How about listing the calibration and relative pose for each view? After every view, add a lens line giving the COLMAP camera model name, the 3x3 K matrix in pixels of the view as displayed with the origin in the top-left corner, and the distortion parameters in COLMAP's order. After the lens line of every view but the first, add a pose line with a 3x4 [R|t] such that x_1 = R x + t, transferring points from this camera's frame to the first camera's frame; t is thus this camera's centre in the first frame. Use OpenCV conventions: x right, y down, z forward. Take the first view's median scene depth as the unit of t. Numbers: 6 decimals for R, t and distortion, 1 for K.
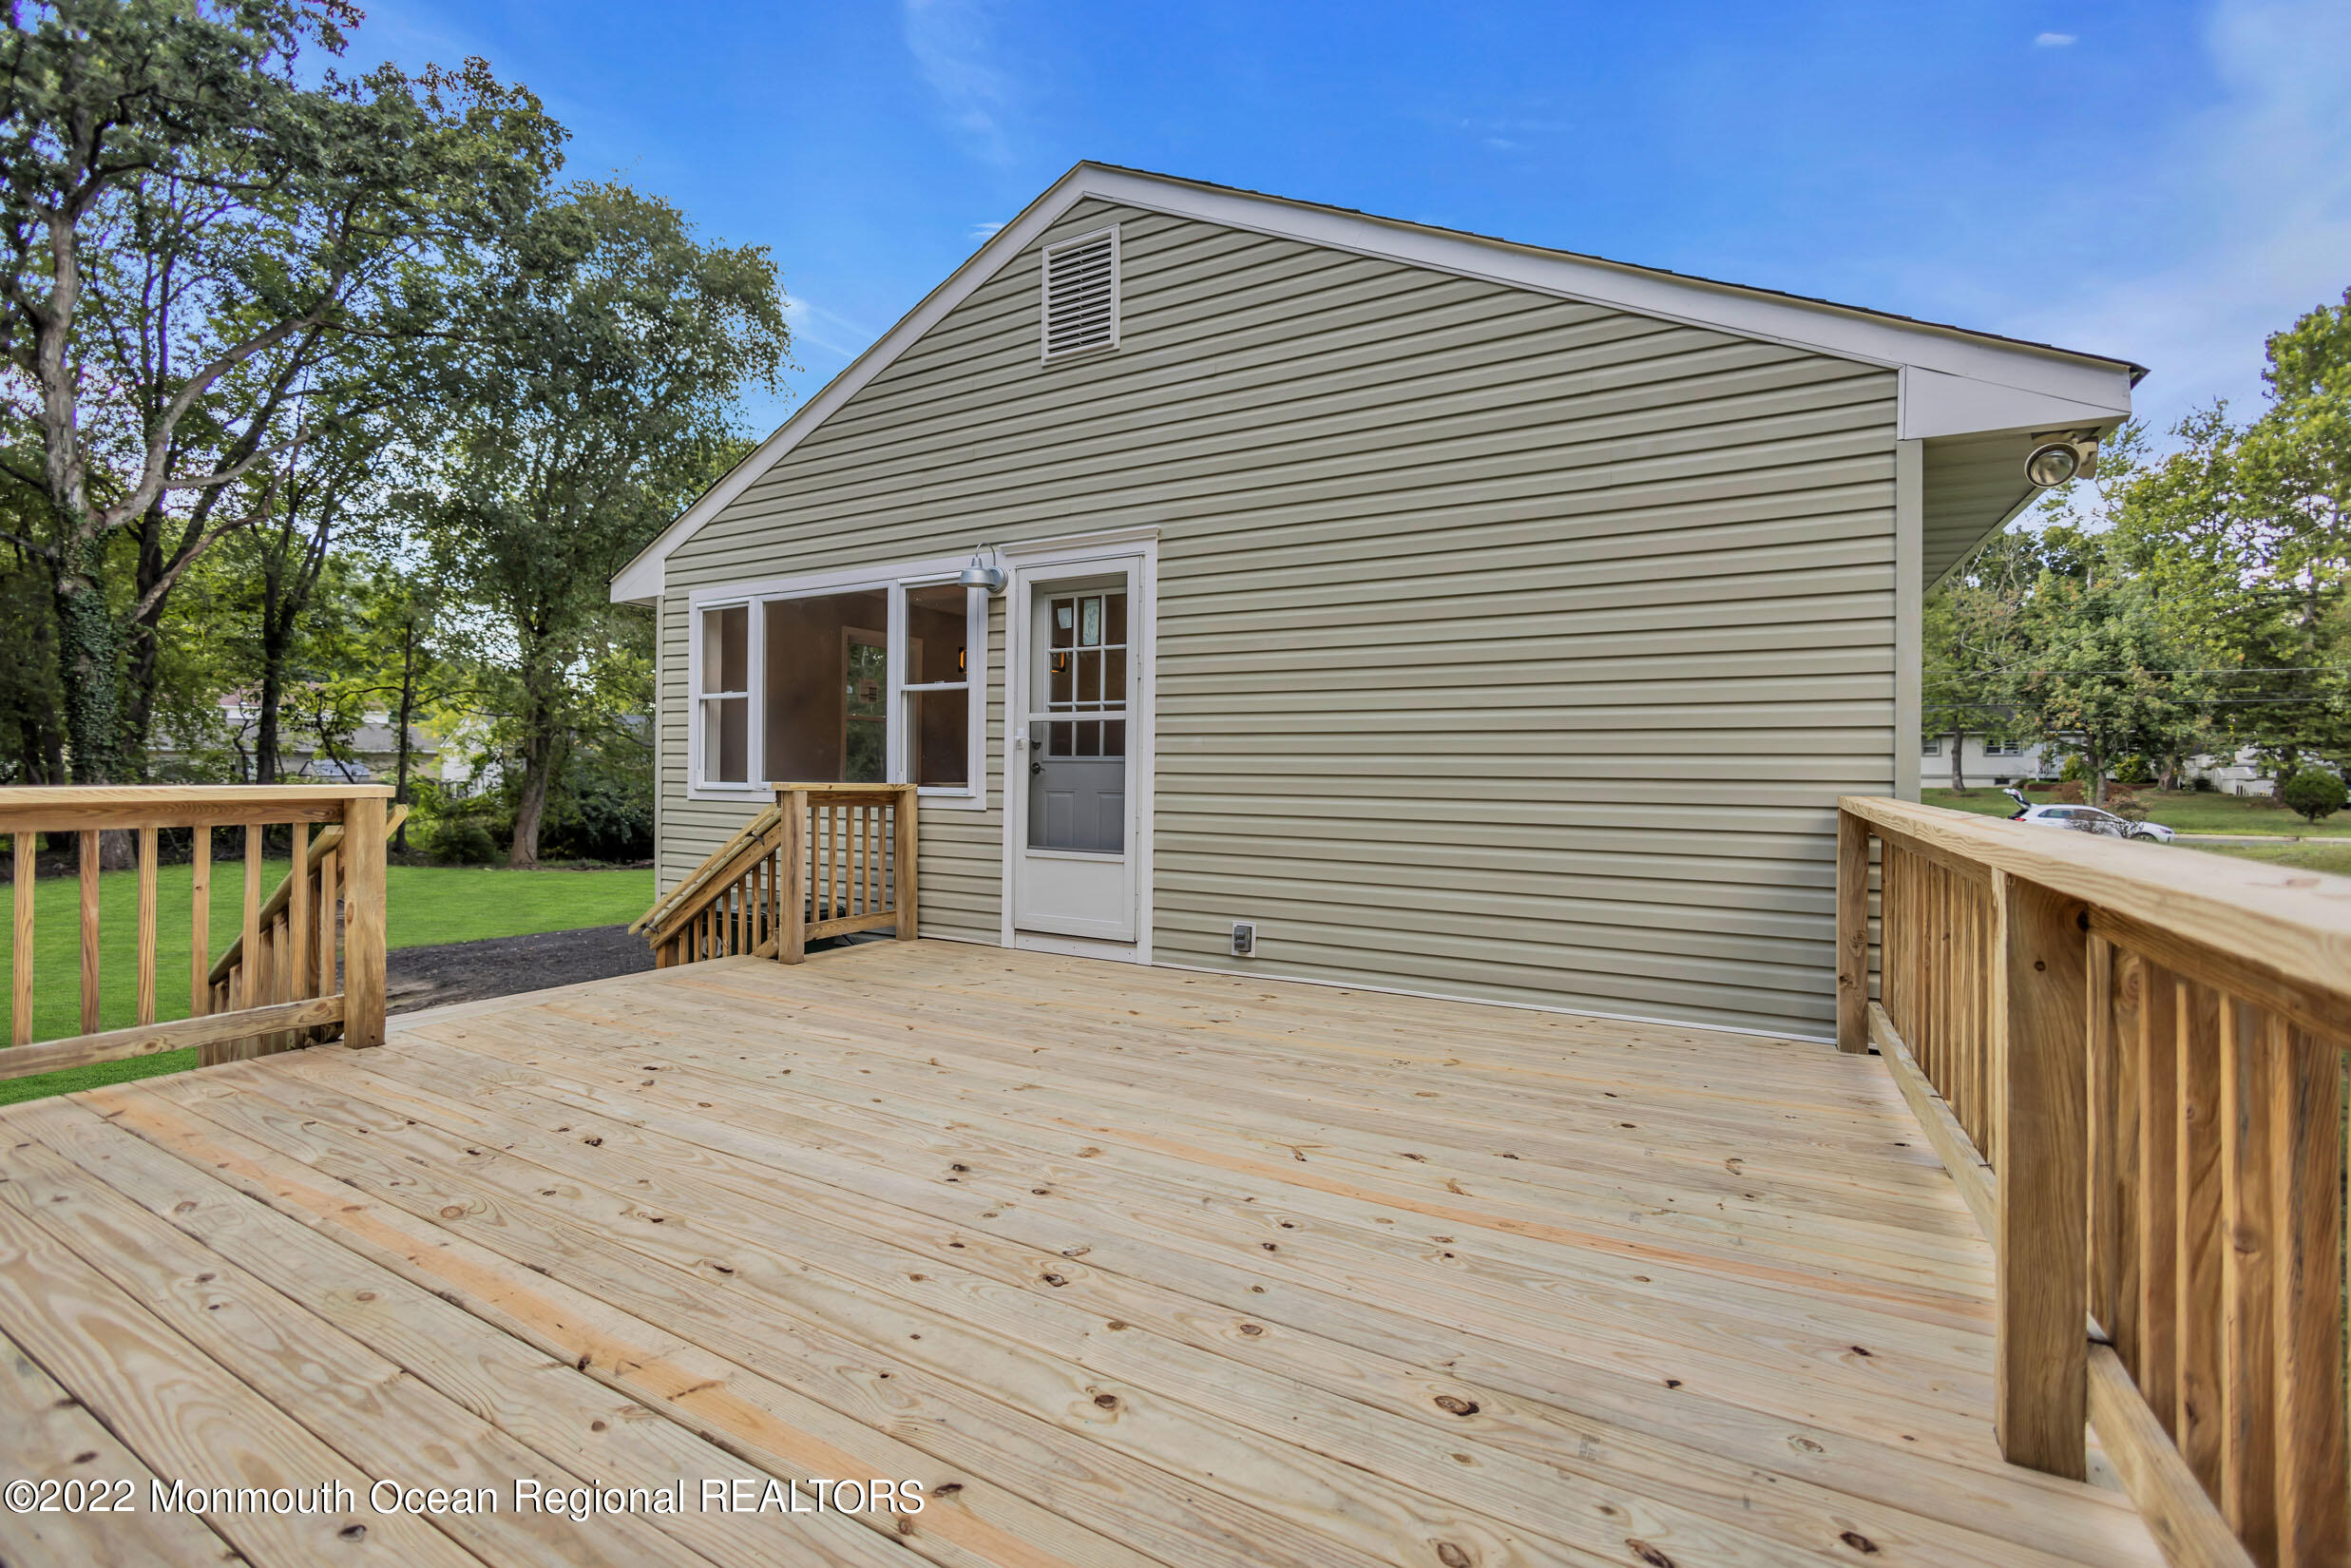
lens RADIAL K [[975.4, 0, 1189.7], [0, 975.4, 768.0], [0, 0, 1]] dist [-0.009318, 0.000895]
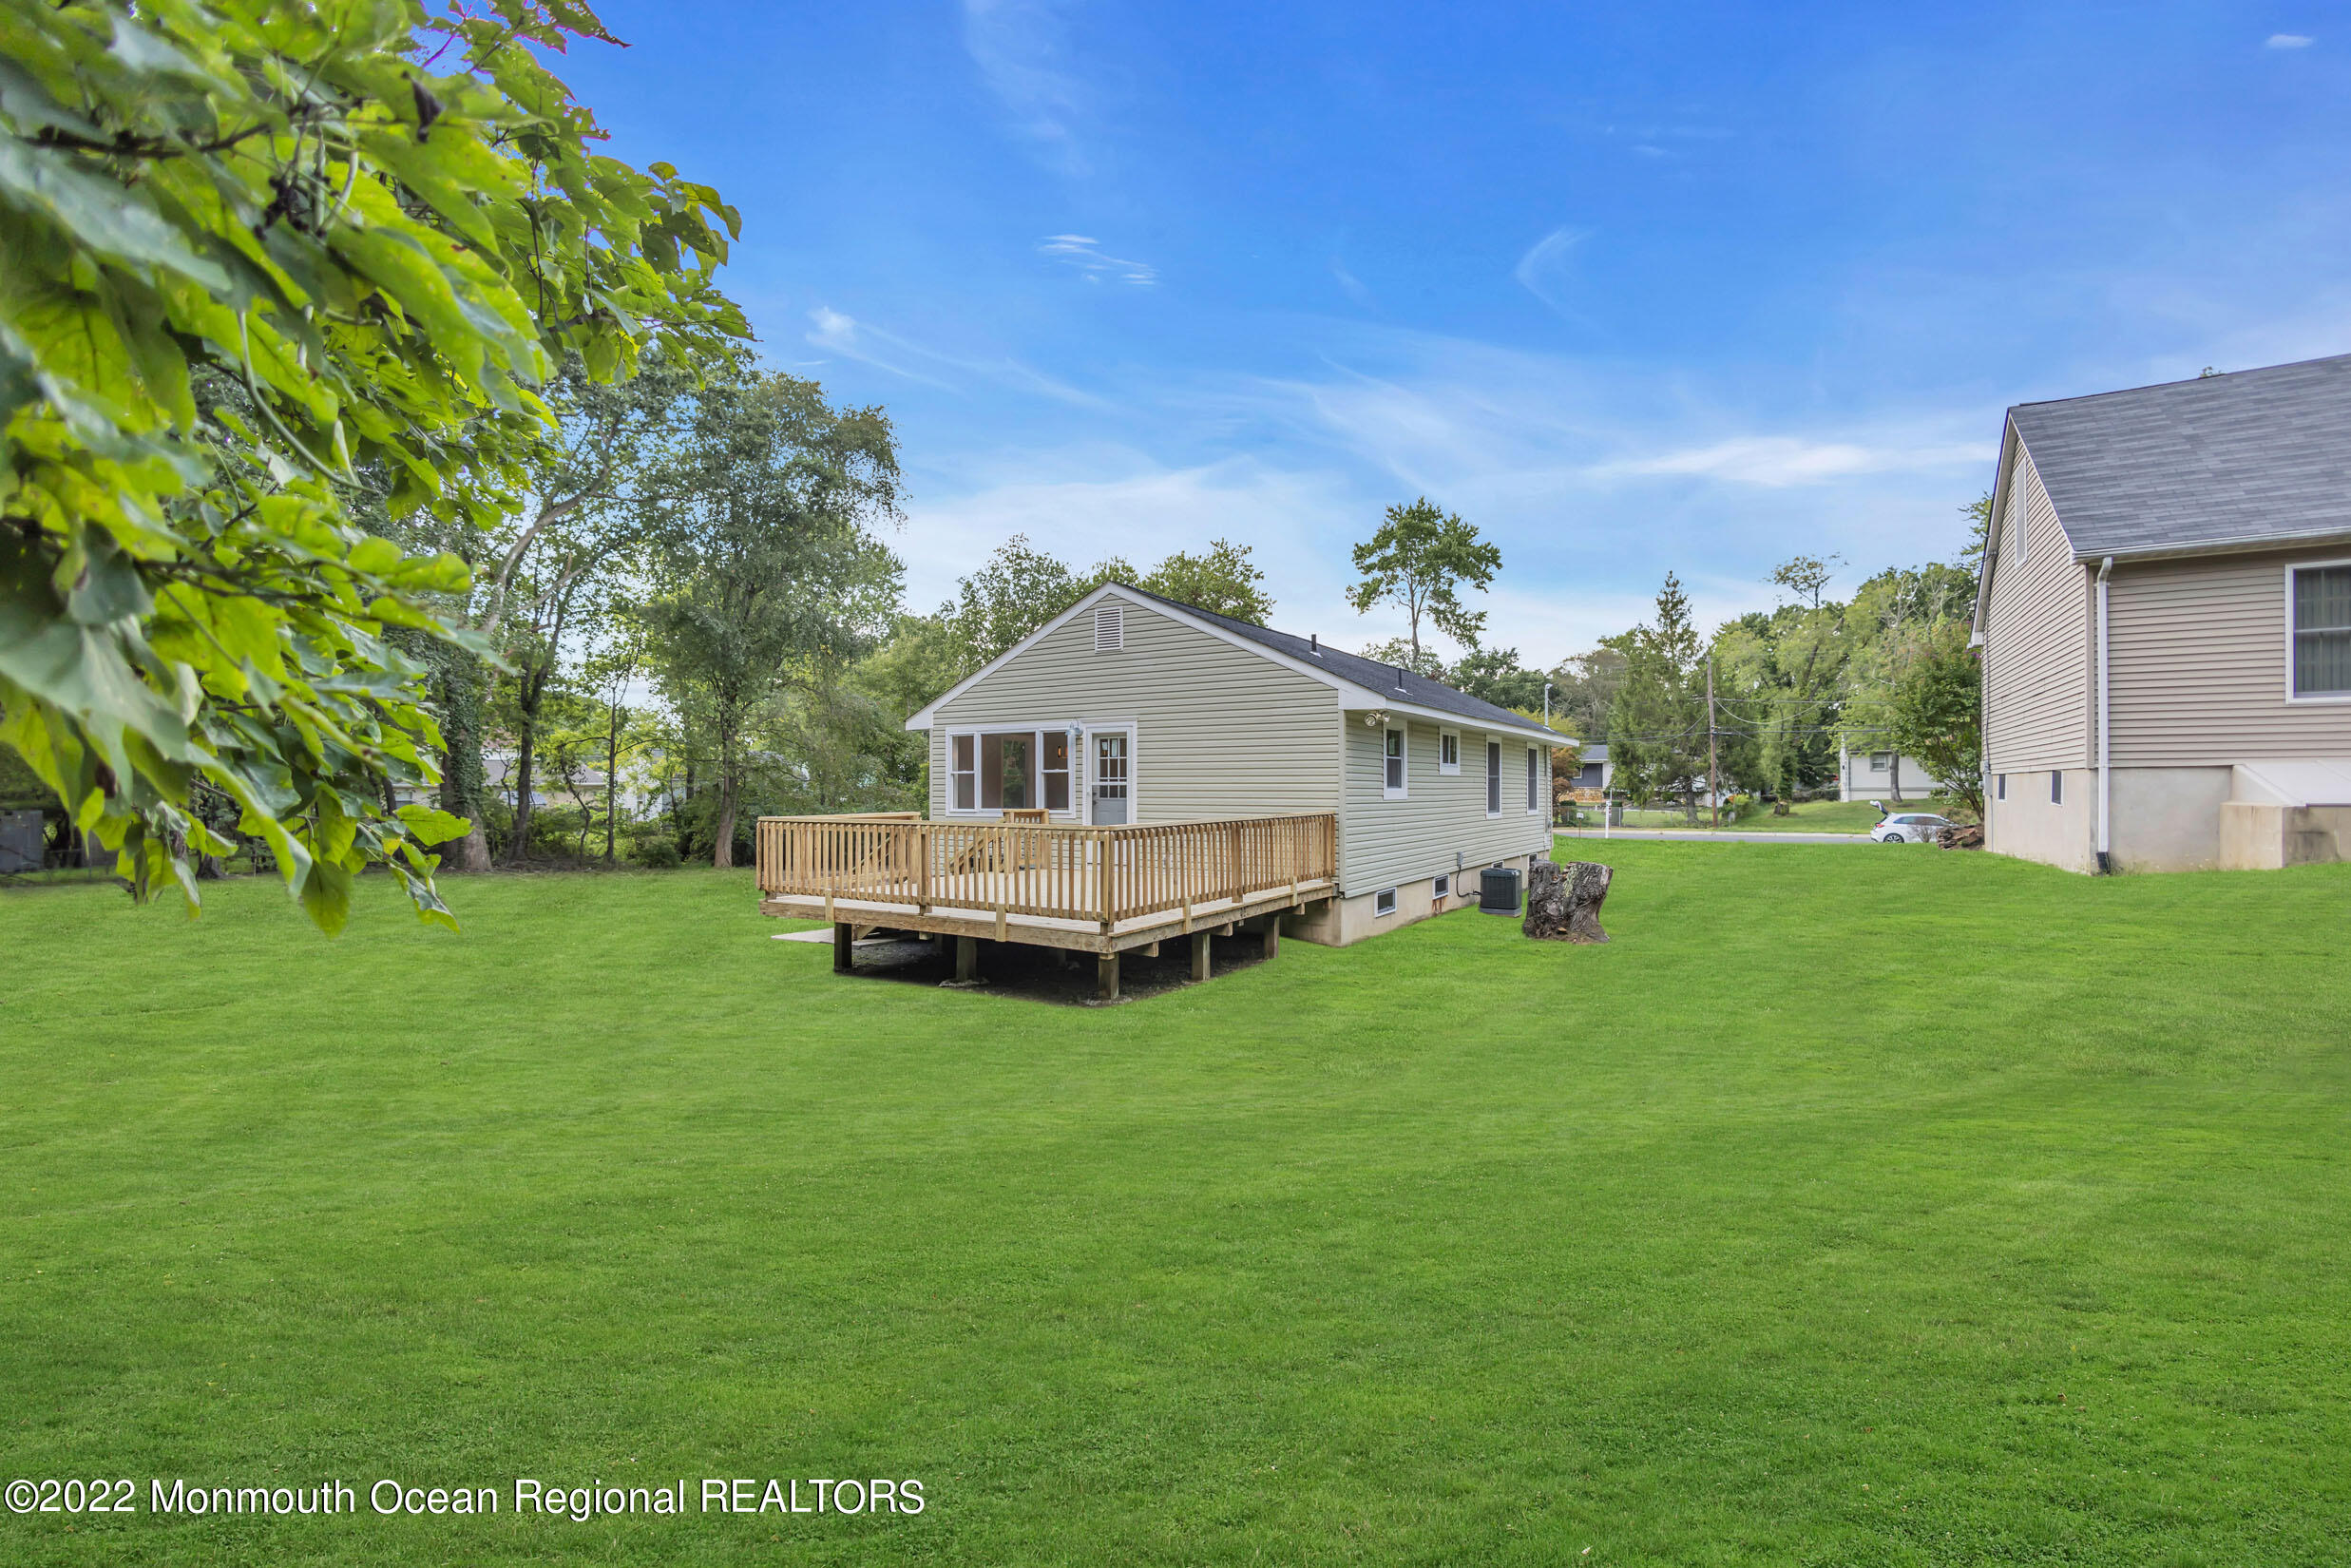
lens RADIAL K [[975.4, 0, 1201.0], [0, 975.4, 774.4], [0, 0, 1]] dist [-0.009318, 0.000895]
pose [[0.999299, -0.011832, -0.035519, 0.209638], [0.011402, 0.999859, -0.012291, -0.036468], [0.035659, 0.011878, 0.999293, -1.514998]]
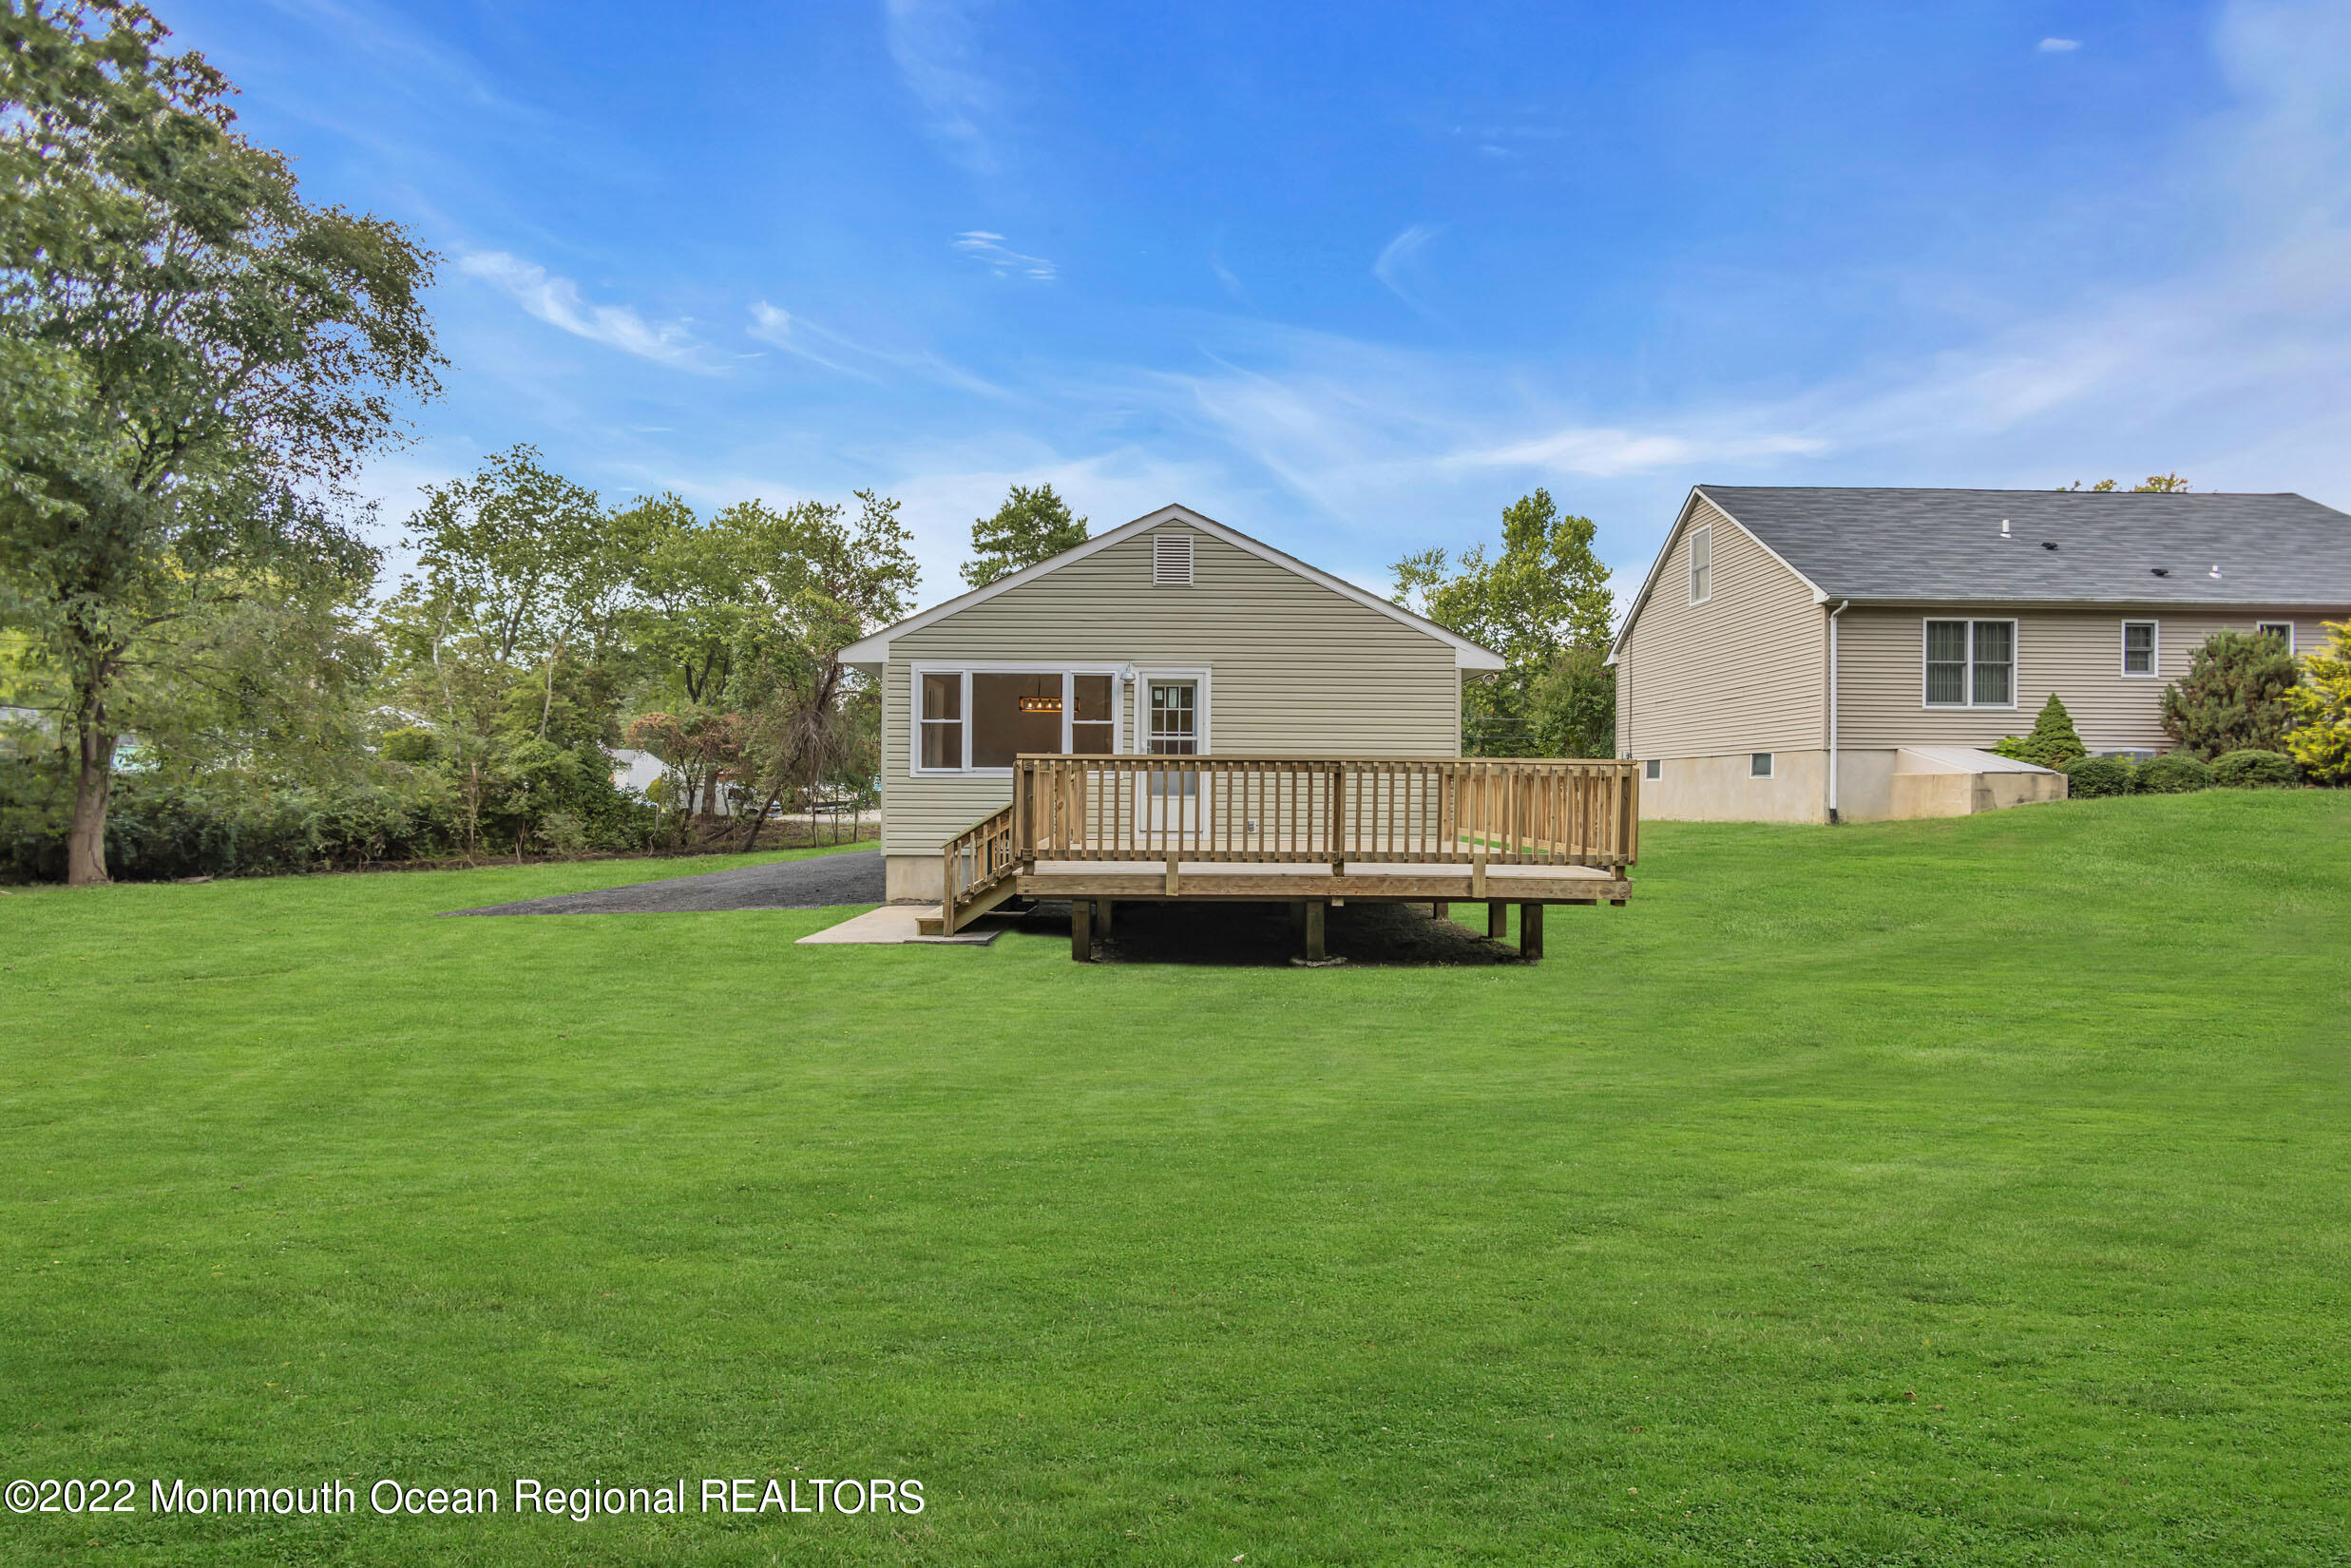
lens RADIAL K [[975.4, 0, 1179.2], [0, 975.4, 775.4], [0, 0, 1]] dist [-0.009318, 0.000895]
pose [[0.866030, 0.004393, 0.499972, -1.129292], [-0.000114, 0.999963, -0.008588, 0.050793], [-0.499991, 0.007380, 0.865999, -0.926452]]
